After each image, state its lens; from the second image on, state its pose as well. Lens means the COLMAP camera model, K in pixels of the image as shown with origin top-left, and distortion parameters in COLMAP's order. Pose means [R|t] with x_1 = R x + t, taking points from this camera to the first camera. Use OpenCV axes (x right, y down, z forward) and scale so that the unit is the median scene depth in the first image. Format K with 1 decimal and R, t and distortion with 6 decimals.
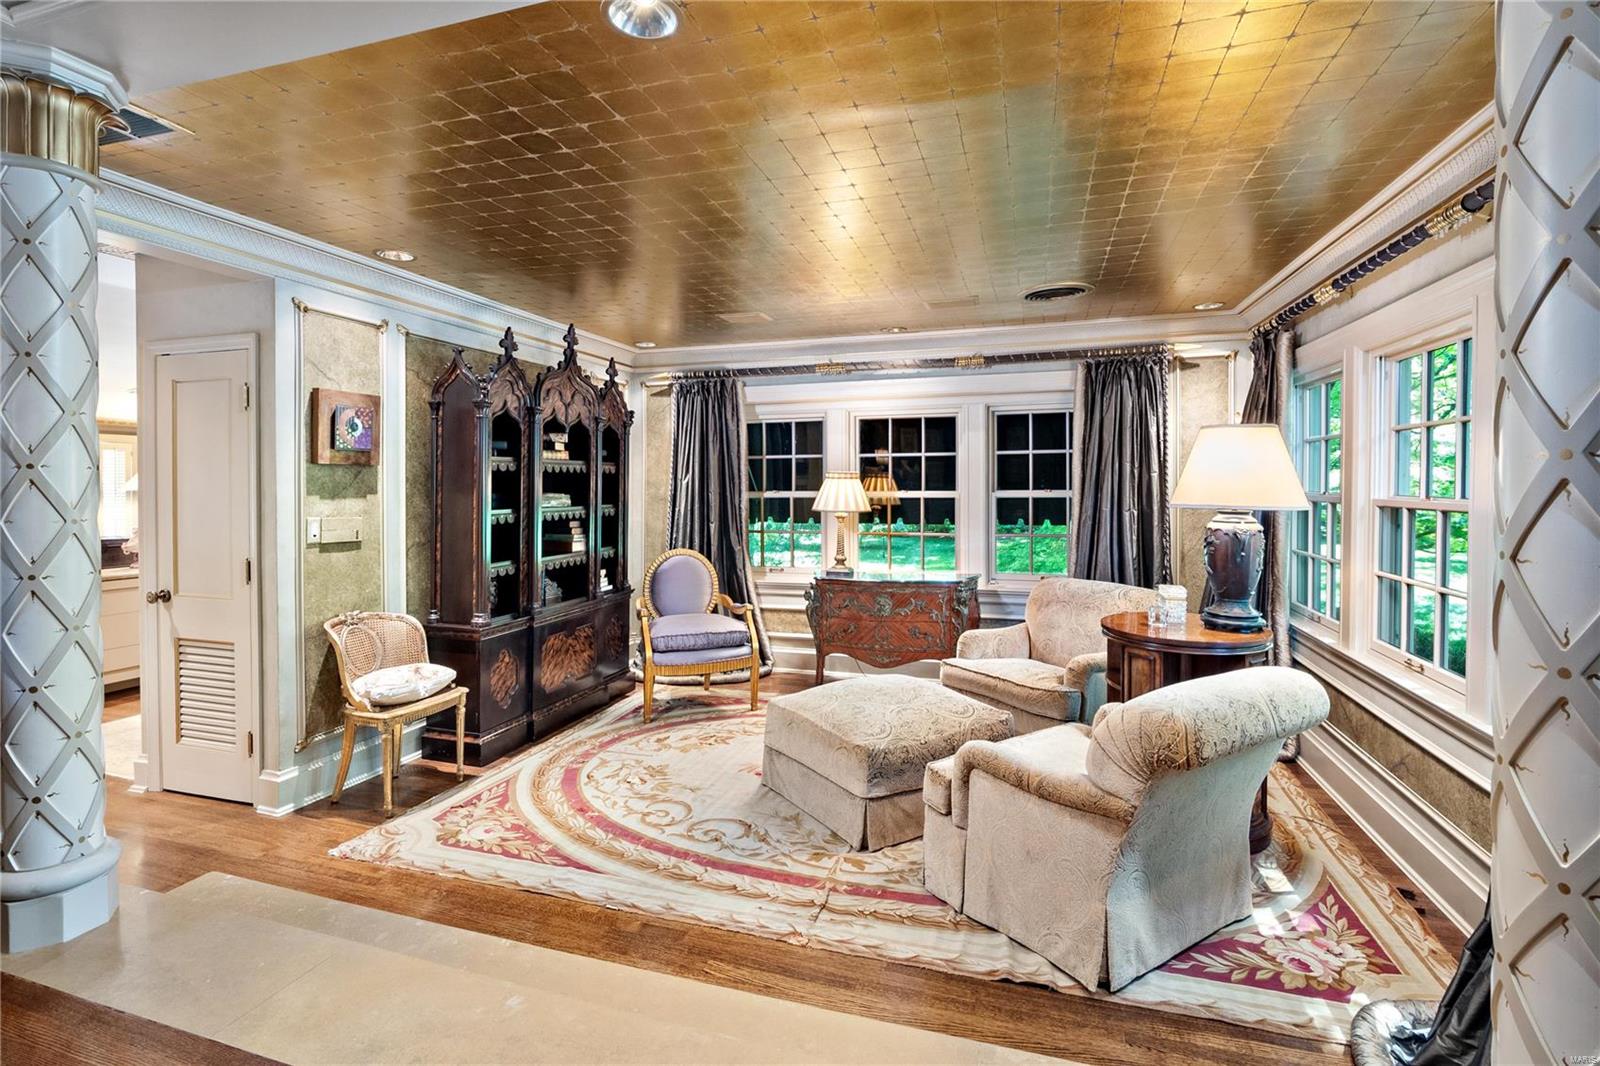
lens RADIAL K [[754.0, 0, 801.7], [0, 754.0, 489.6], [0, 0, 1]] dist [-0.017887, 0.001678]
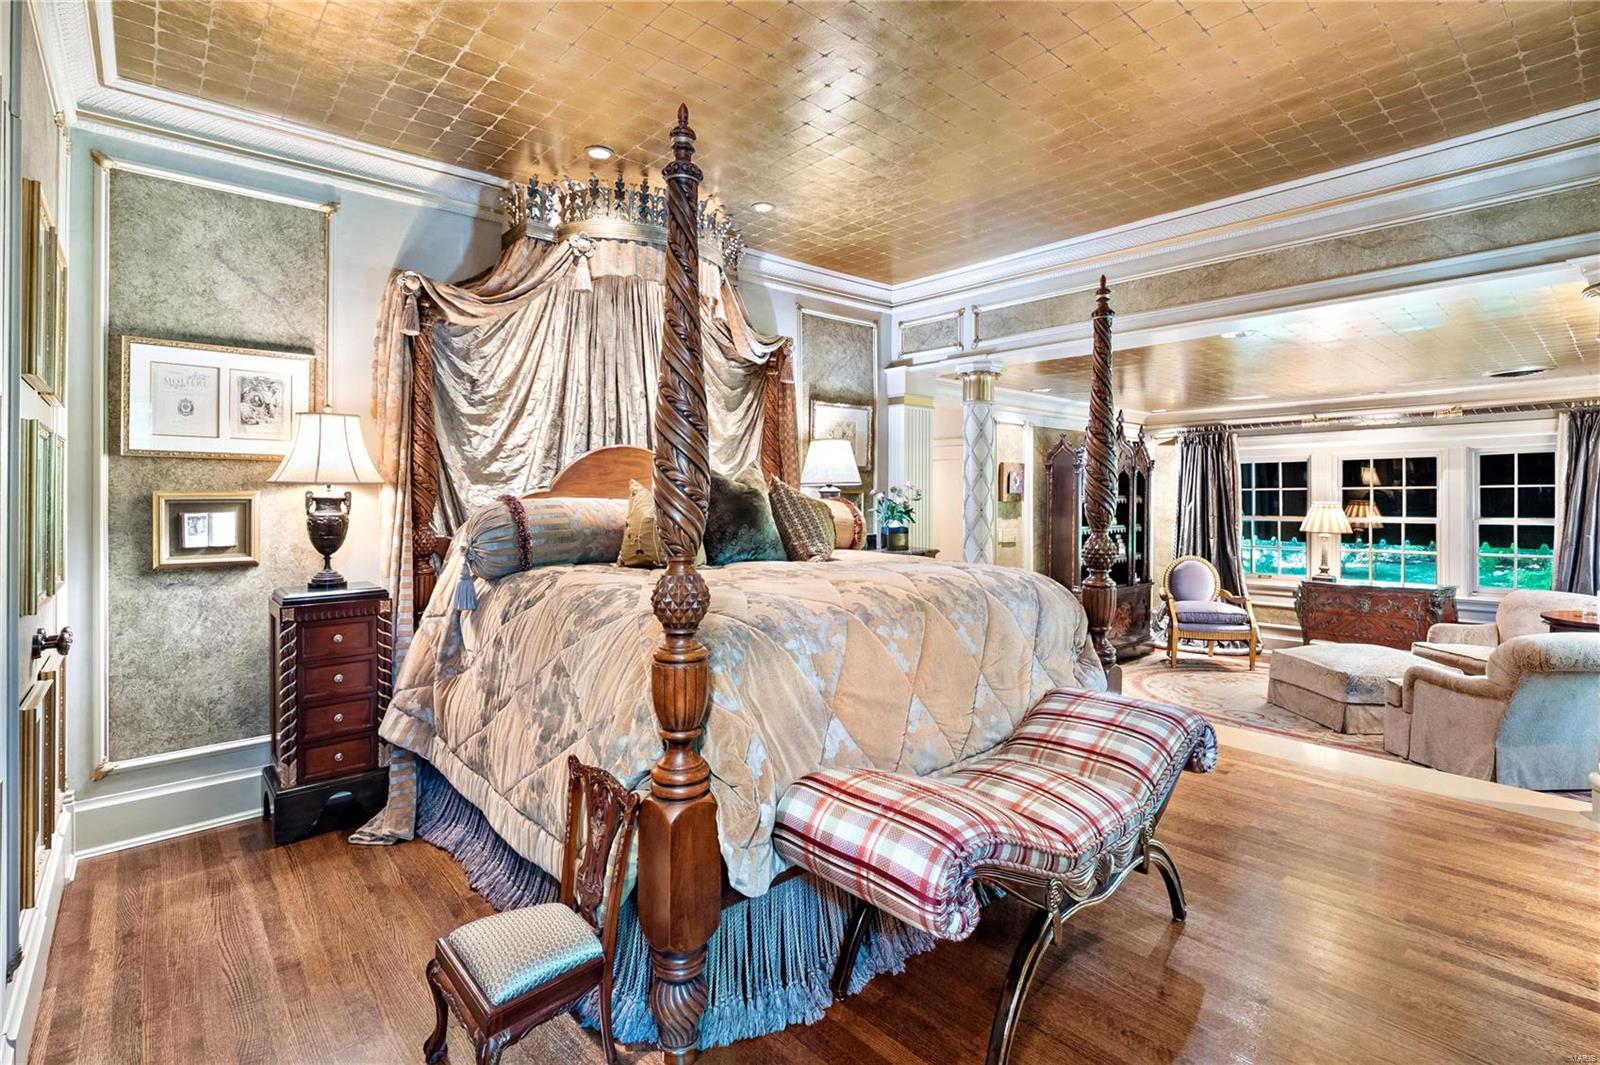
lens RADIAL K [[754.0, 0, 816.1], [0, 754.0, 491.7], [0, 0, 1]] dist [-0.017887, 0.001678]
pose [[0.857374, -0.002285, -0.514689, -0.037216], [-0.006677, 0.999857, -0.015562, -0.016055], [0.514651, 0.016779, 0.857236, -0.575009]]
